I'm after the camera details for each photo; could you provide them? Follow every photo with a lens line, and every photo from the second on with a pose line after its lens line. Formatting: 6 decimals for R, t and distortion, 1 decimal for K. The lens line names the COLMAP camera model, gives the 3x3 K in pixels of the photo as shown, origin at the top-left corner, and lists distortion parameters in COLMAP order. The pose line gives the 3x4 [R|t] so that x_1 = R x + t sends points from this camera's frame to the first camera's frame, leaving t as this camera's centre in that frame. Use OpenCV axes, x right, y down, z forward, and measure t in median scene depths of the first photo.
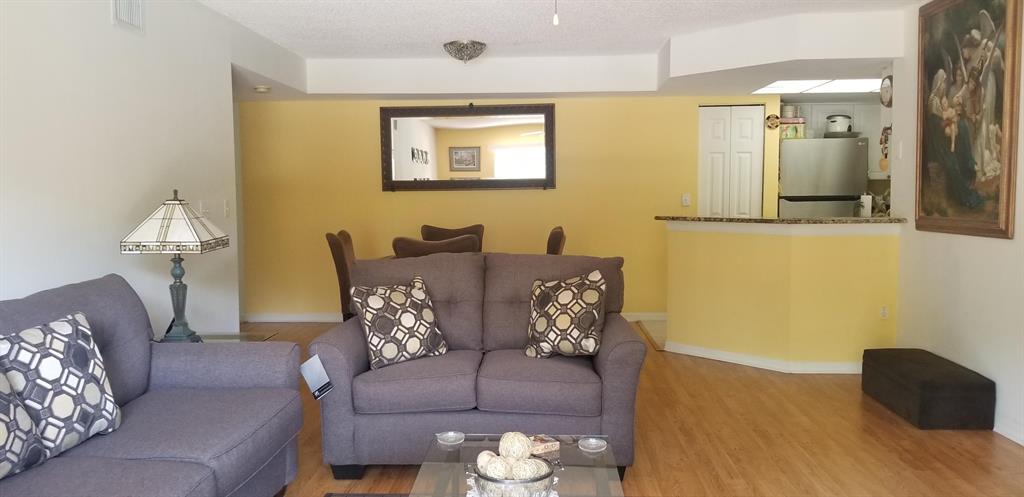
lens RADIAL K [[803.8, 0, 506.8], [0, 803.8, 248.1], [0, 0, 1]] dist [0.029125, -0.056321]
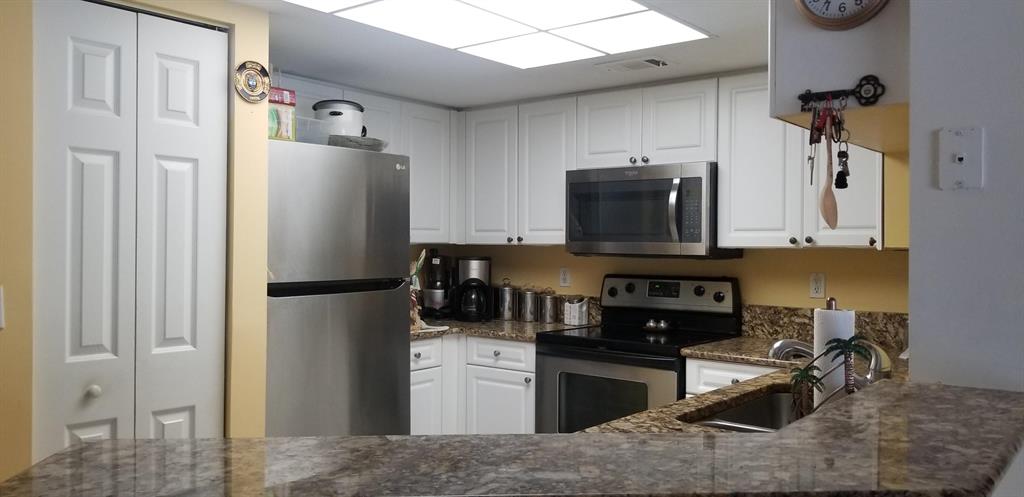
lens RADIAL K [[803.8, 0, 521.5], [0, 803.8, 245.2], [0, 0, 1]] dist [0.029125, -0.056321]
pose [[0.614646, 0.003334, 0.788796, 0.189376], [0.049795, 0.997833, -0.043018, -0.098067], [-0.787230, 0.065719, 0.613147, 1.101844]]
